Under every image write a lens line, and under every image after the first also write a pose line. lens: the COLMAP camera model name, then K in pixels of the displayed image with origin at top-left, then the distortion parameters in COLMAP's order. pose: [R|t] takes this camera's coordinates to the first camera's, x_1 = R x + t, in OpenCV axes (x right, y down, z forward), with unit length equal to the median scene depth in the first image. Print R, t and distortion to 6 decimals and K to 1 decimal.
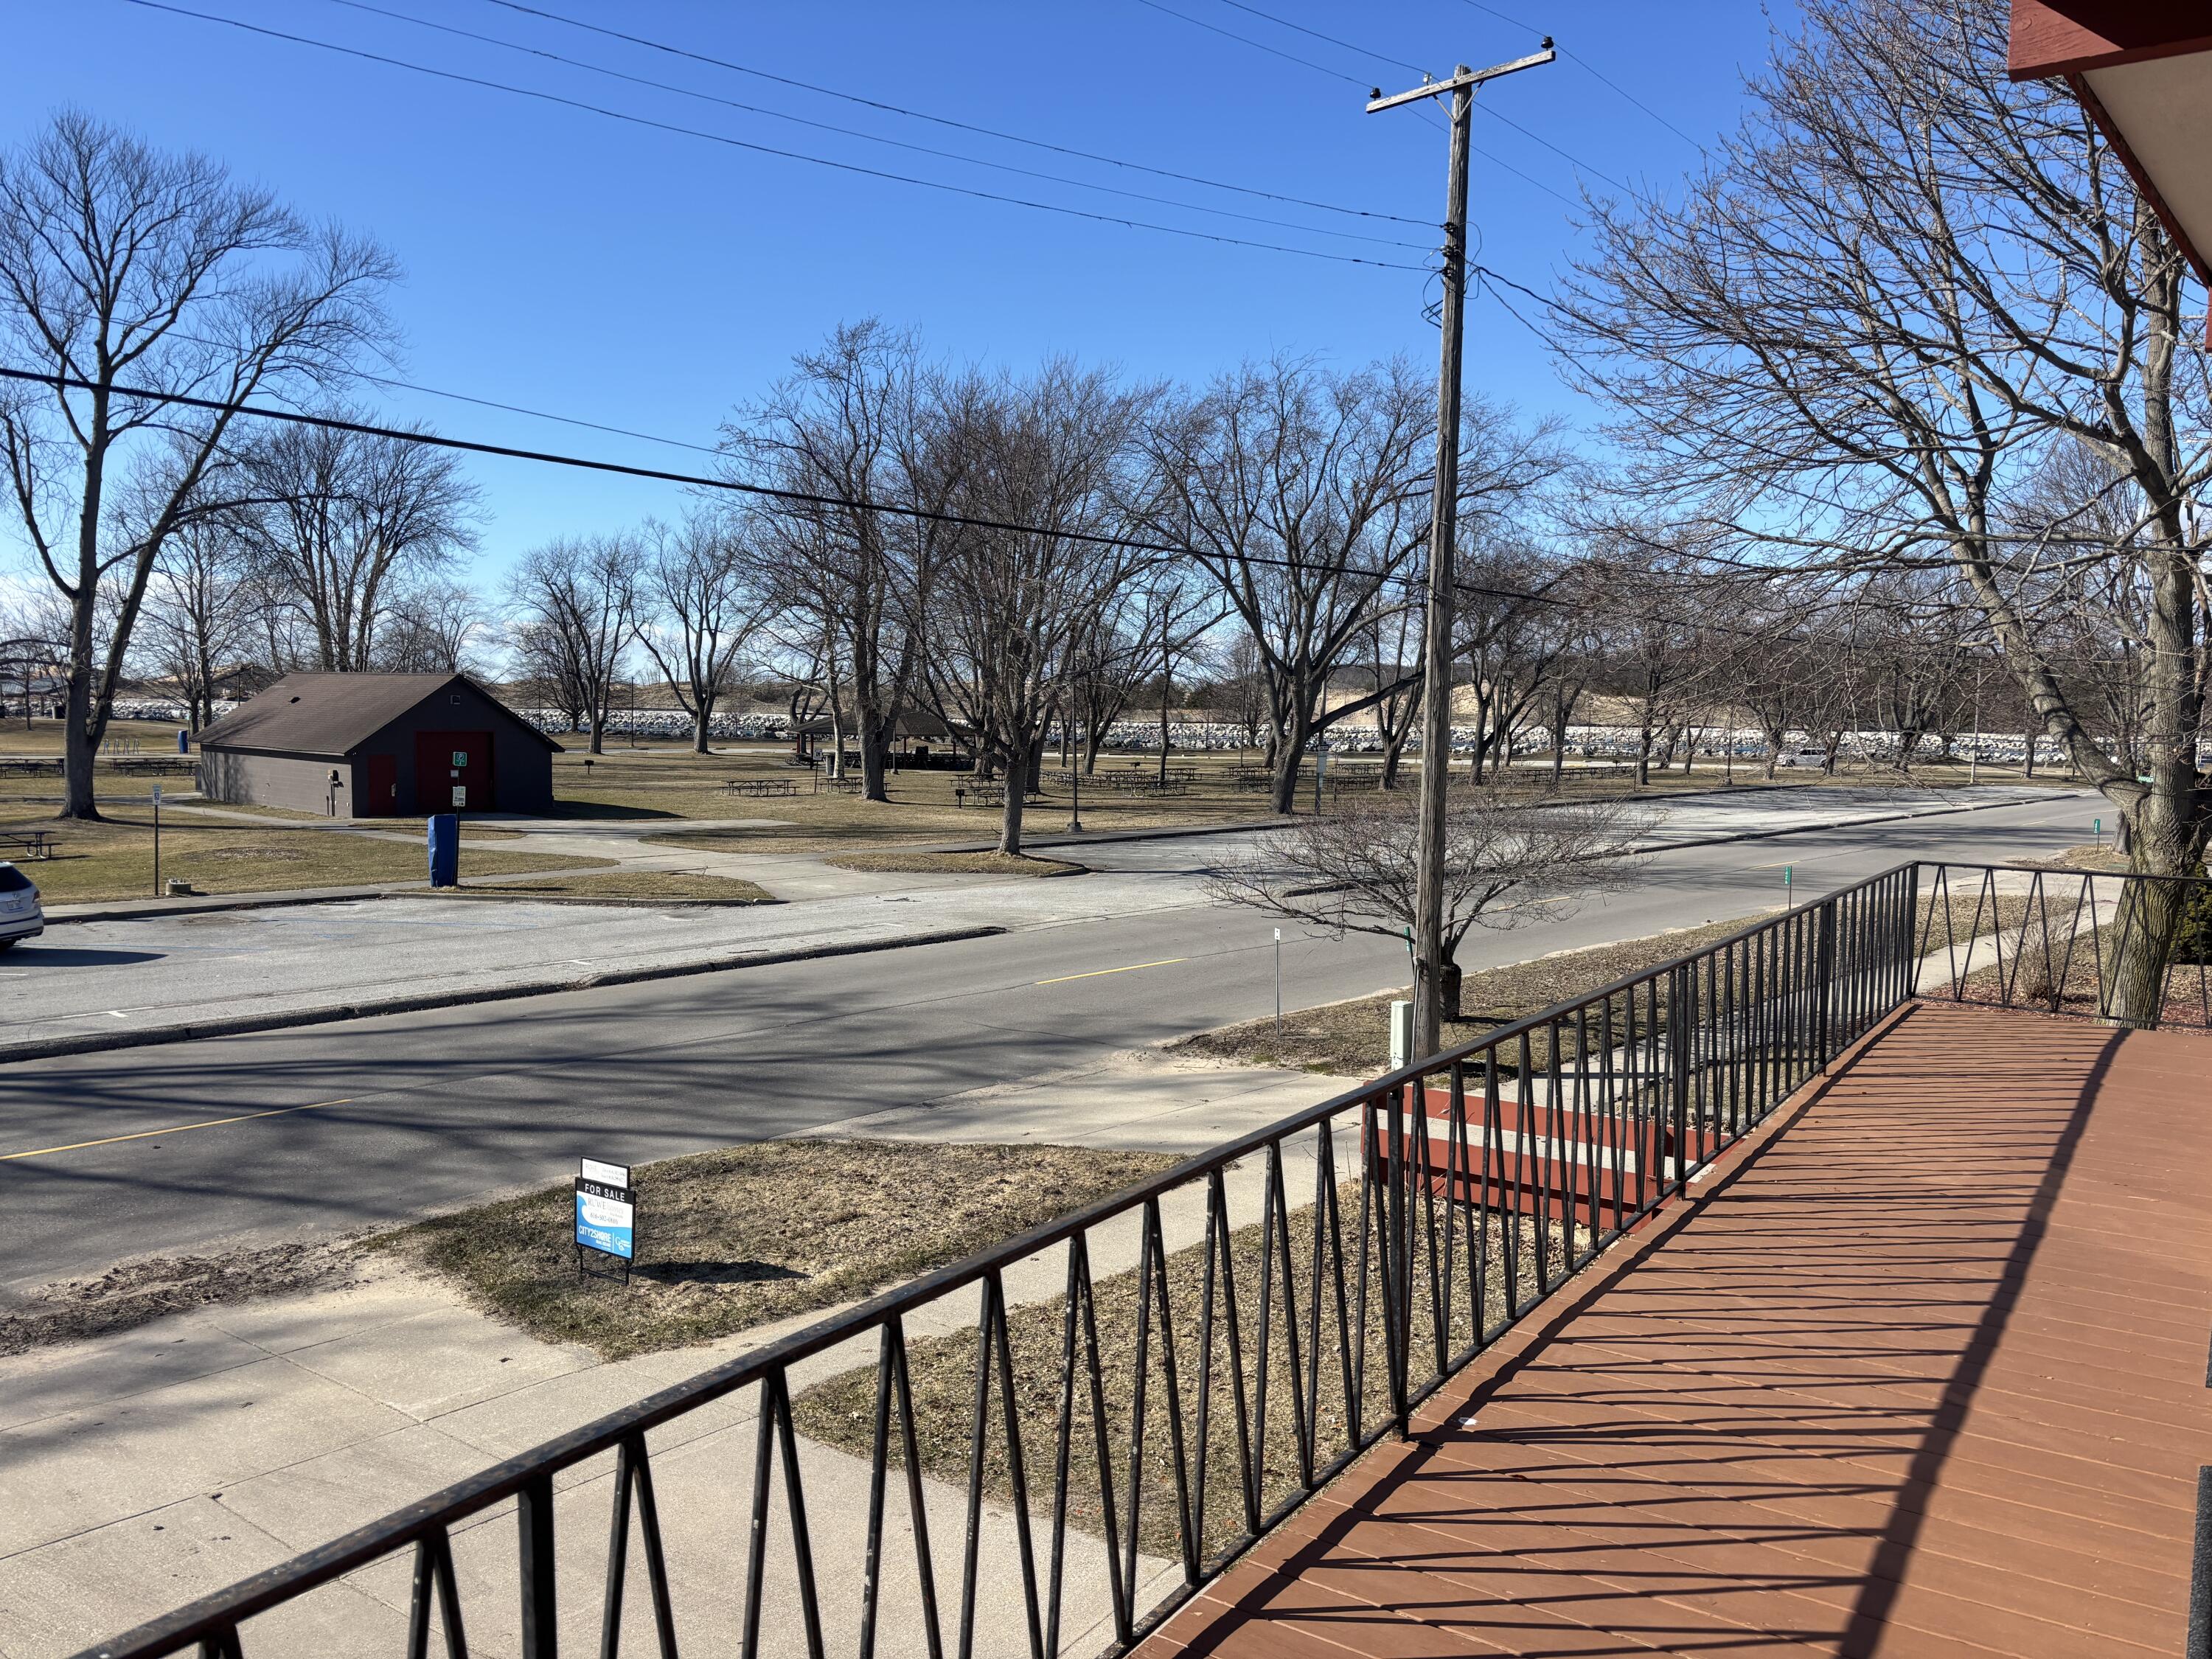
lens RADIAL K [[1646.4, 0, 1106.0], [0, 1646.4, 829.5], [0, 0, 1]] dist [-0.004691, -0.005793]
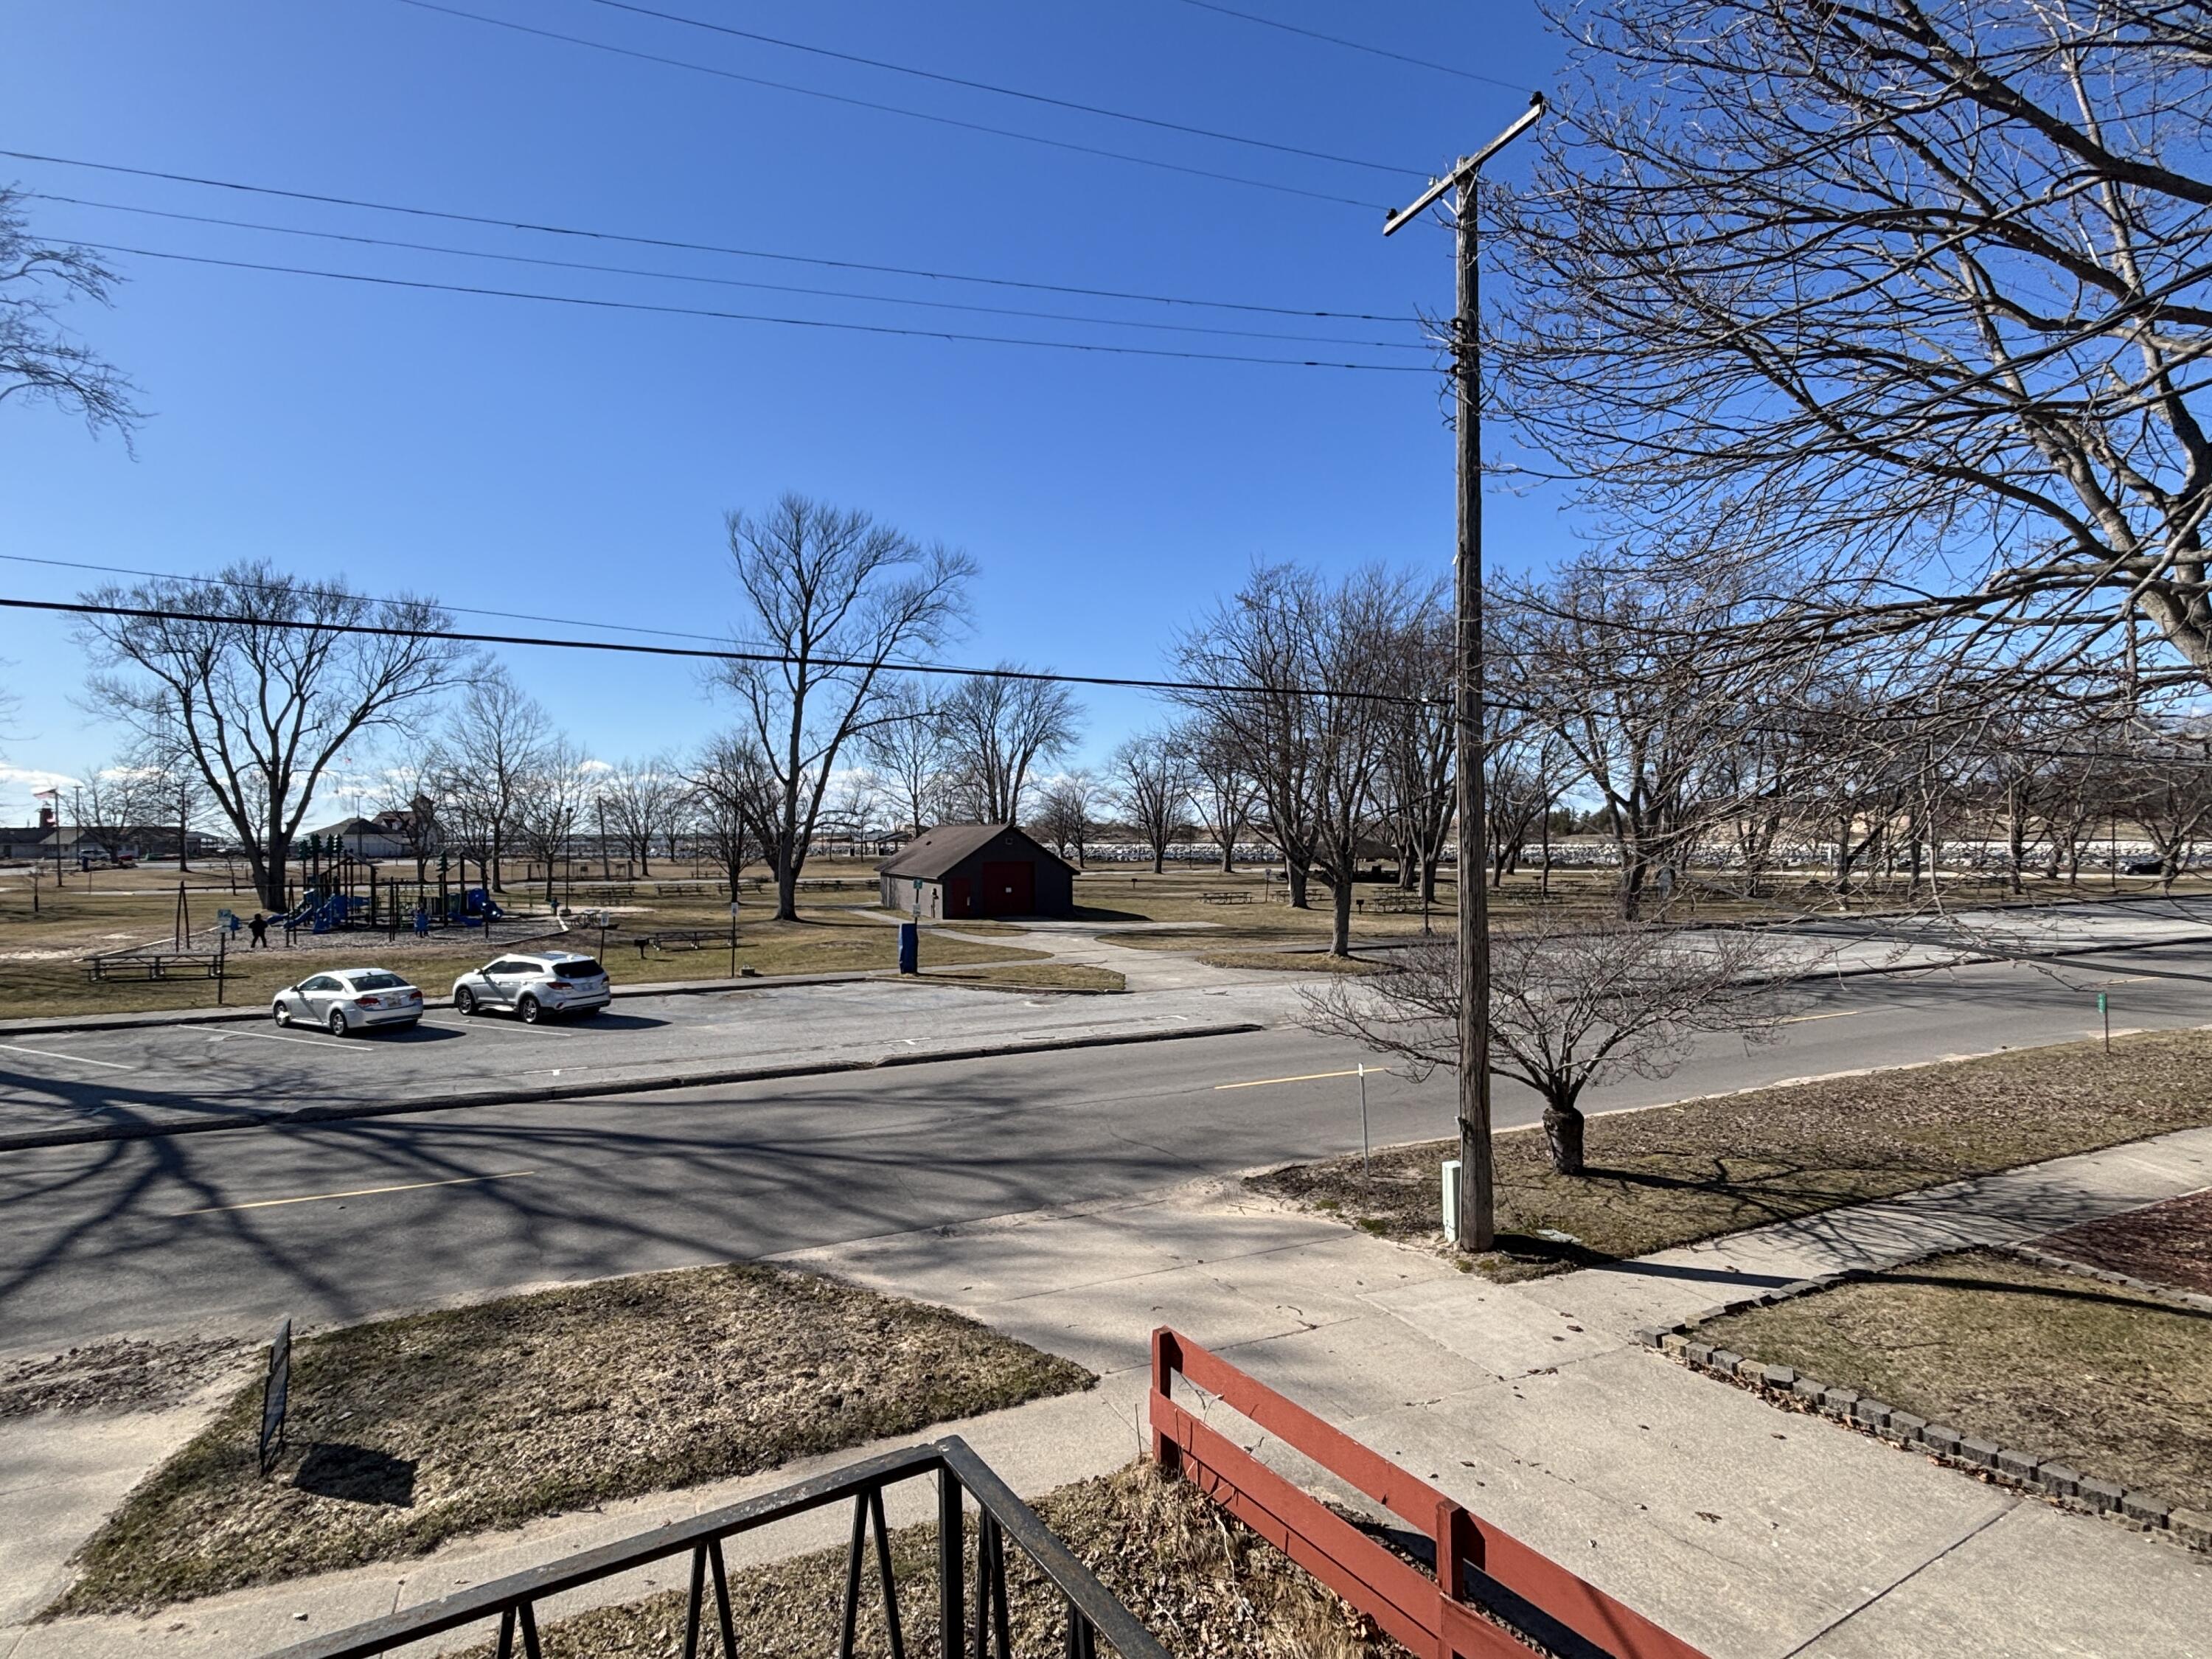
lens RADIAL K [[1082.0, 0, 1106.0], [0, 1082.0, 829.5], [0, 0, 1]] dist [0.003357, 0.000228]
pose [[0.918337, -0.023847, -0.395081, 0.088742], [-0.008748, 0.996716, -0.080497, -0.010850], [0.395704, 0.077380, 0.915113, 0.131188]]
